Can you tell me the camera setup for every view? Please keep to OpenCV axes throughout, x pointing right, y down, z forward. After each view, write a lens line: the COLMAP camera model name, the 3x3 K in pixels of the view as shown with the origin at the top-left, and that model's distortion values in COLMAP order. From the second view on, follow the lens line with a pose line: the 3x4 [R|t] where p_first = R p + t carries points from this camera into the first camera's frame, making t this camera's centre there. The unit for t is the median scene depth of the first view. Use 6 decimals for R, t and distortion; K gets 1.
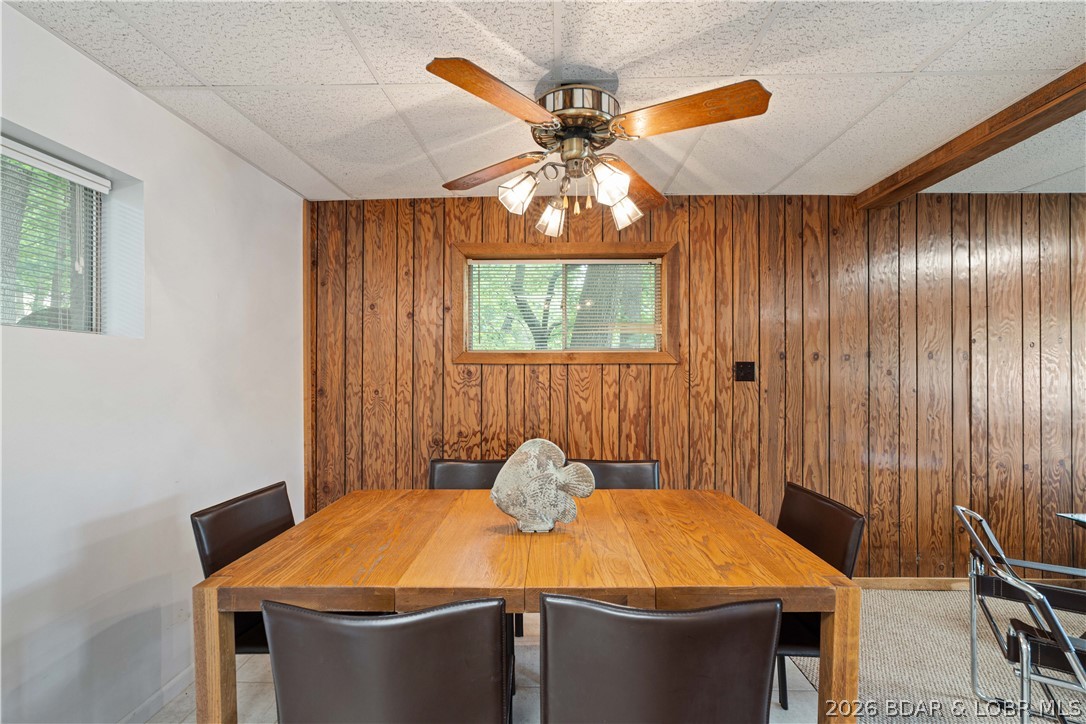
lens RADIAL K [[478.9, 0, 562.6], [0, 478.9, 370.4], [0, 0, 1]] dist [-0.004578, 0.002339]
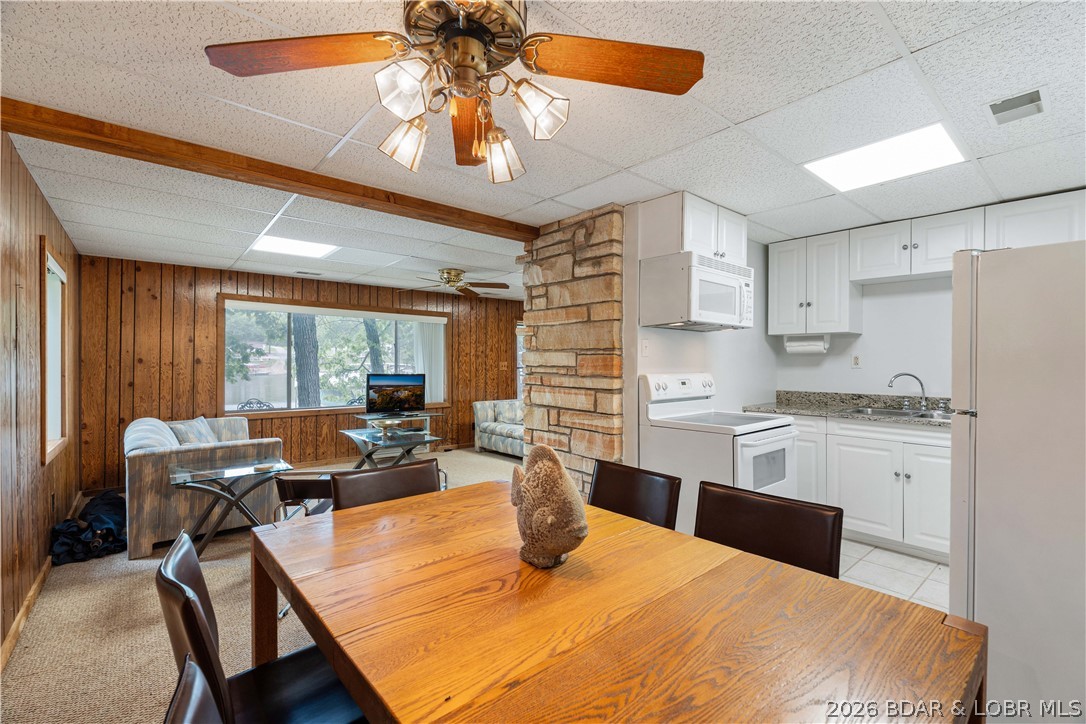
lens RADIAL K [[478.9, 0, 547.7], [0, 478.9, 369.2], [0, 0, 1]] dist [-0.004578, 0.002339]
pose [[-0.650286, -0.004841, 0.759674, -0.352038], [-0.001026, 0.999984, 0.005494, 0.007648], [-0.759689, 0.002793, -0.650281, 0.810751]]
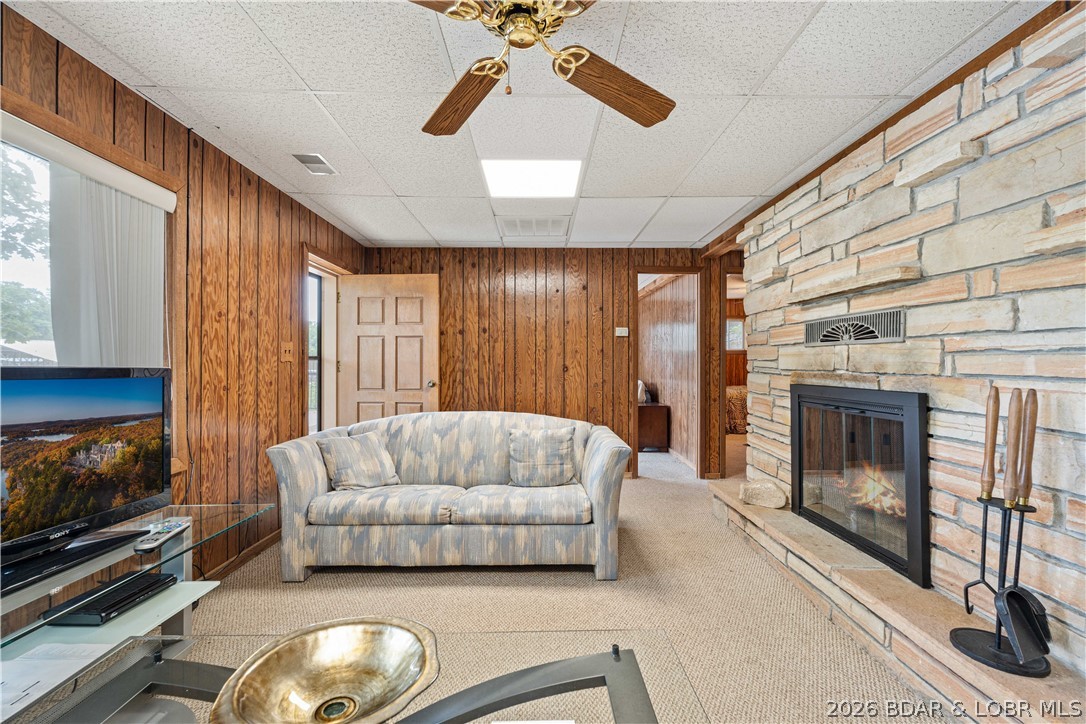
lens RADIAL K [[478.9, 0, 549.7], [0, 478.9, 360.9], [0, 0, 1]] dist [-0.004578, 0.002339]
pose [[-0.999392, 0.000682, -0.034847, 1.247310], [0.001029, 0.999950, -0.009939, 0.039293], [0.034838, -0.009968, -0.999343, 0.418035]]
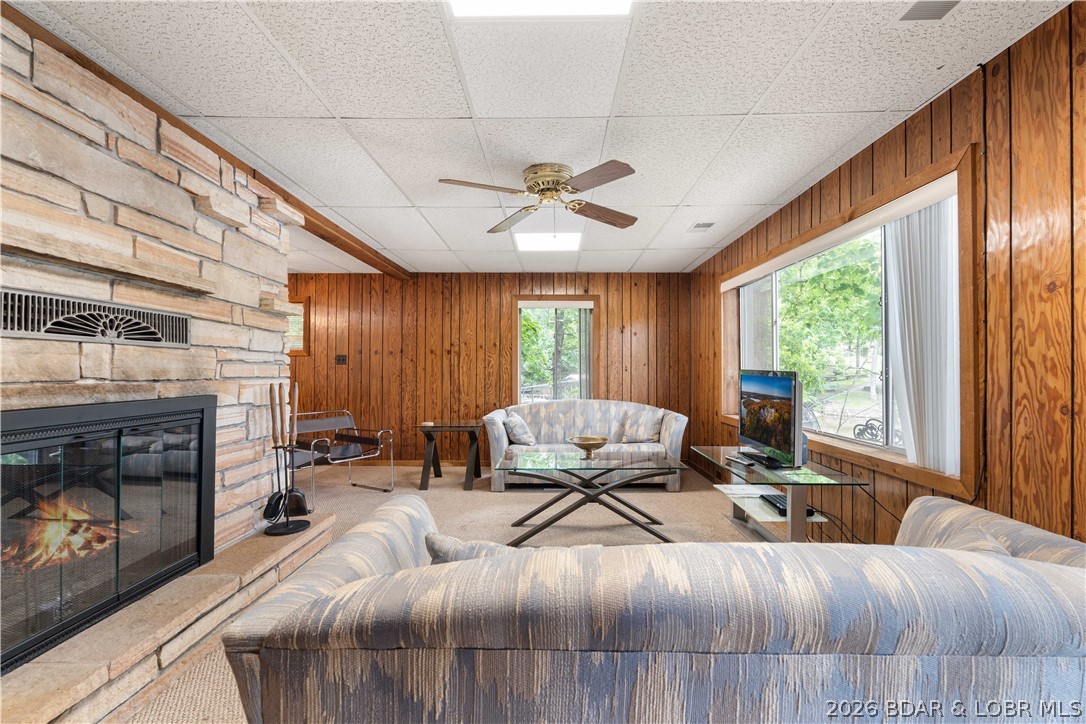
lens RADIAL K [[478.9, 0, 547.1], [0, 478.9, 364.5], [0, 0, 1]] dist [-0.004578, 0.002339]
pose [[0.999996, -0.000915, 0.002498, 1.254651], [0.000925, 0.999990, -0.004340, 0.032639], [-0.002495, 0.004343, 0.999987, -1.044993]]
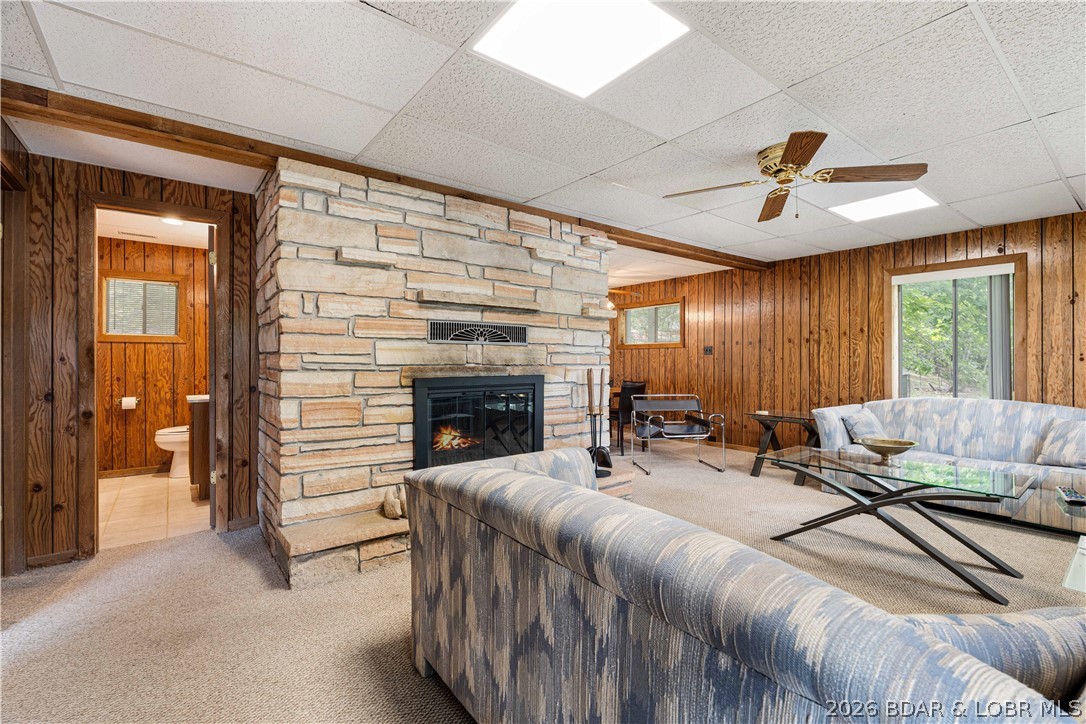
lens RADIAL K [[478.9, 0, 555.7], [0, 478.9, 360.2], [0, 0, 1]] dist [-0.004578, 0.002339]
pose [[0.634374, -0.001049, -0.773026, 1.684316], [0.005939, 0.999976, 0.003516, 0.036762], [0.773004, -0.006822, 0.634365, -1.008338]]
